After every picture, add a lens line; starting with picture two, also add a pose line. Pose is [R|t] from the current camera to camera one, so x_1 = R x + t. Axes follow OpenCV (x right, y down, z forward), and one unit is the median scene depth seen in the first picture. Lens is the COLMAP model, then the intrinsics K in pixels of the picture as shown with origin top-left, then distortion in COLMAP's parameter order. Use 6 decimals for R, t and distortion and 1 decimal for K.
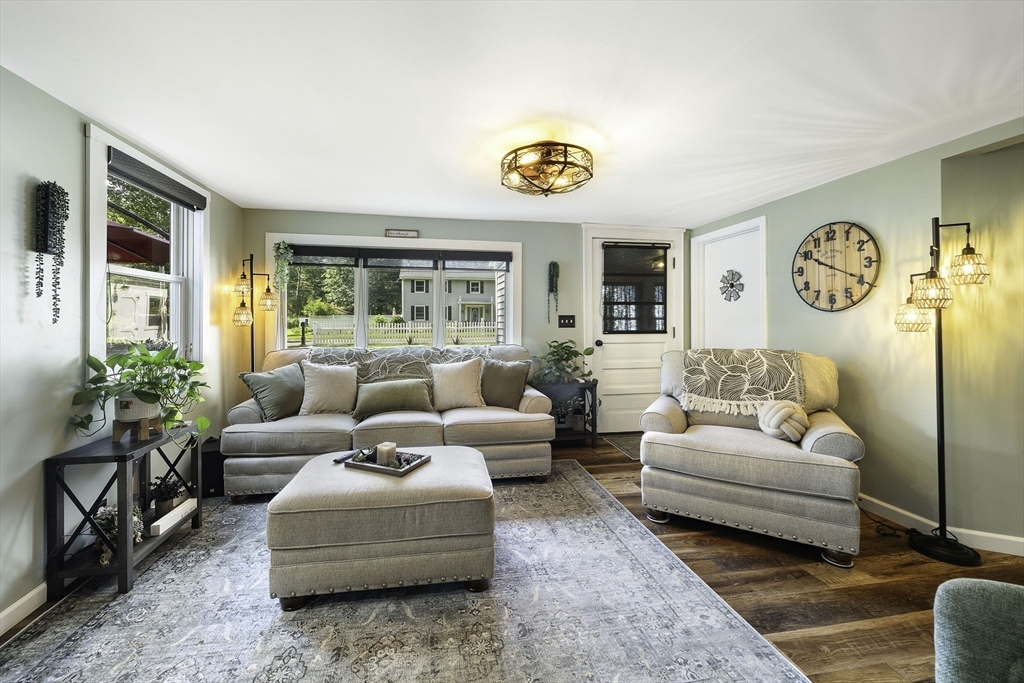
lens RADIAL K [[410.6, 0, 499.1], [0, 410.6, 319.6], [0, 0, 1]] dist [-0.005204, 0.000760]
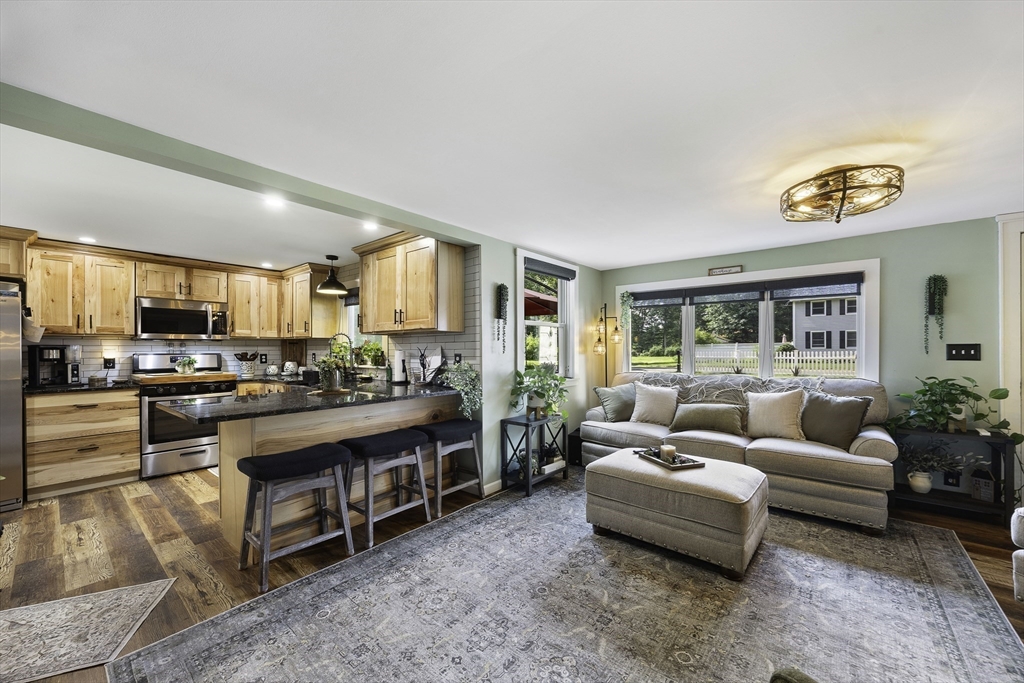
lens RADIAL K [[392.2, 0, 508.3], [0, 392.2, 351.0], [0, 0, 1]] dist [-0.002451, -0.000111]
pose [[0.641923, 0.001711, -0.766767, 0.301283], [0.004451, 0.999972, 0.005957, -0.009738], [0.766756, -0.007237, 0.641898, -0.166550]]
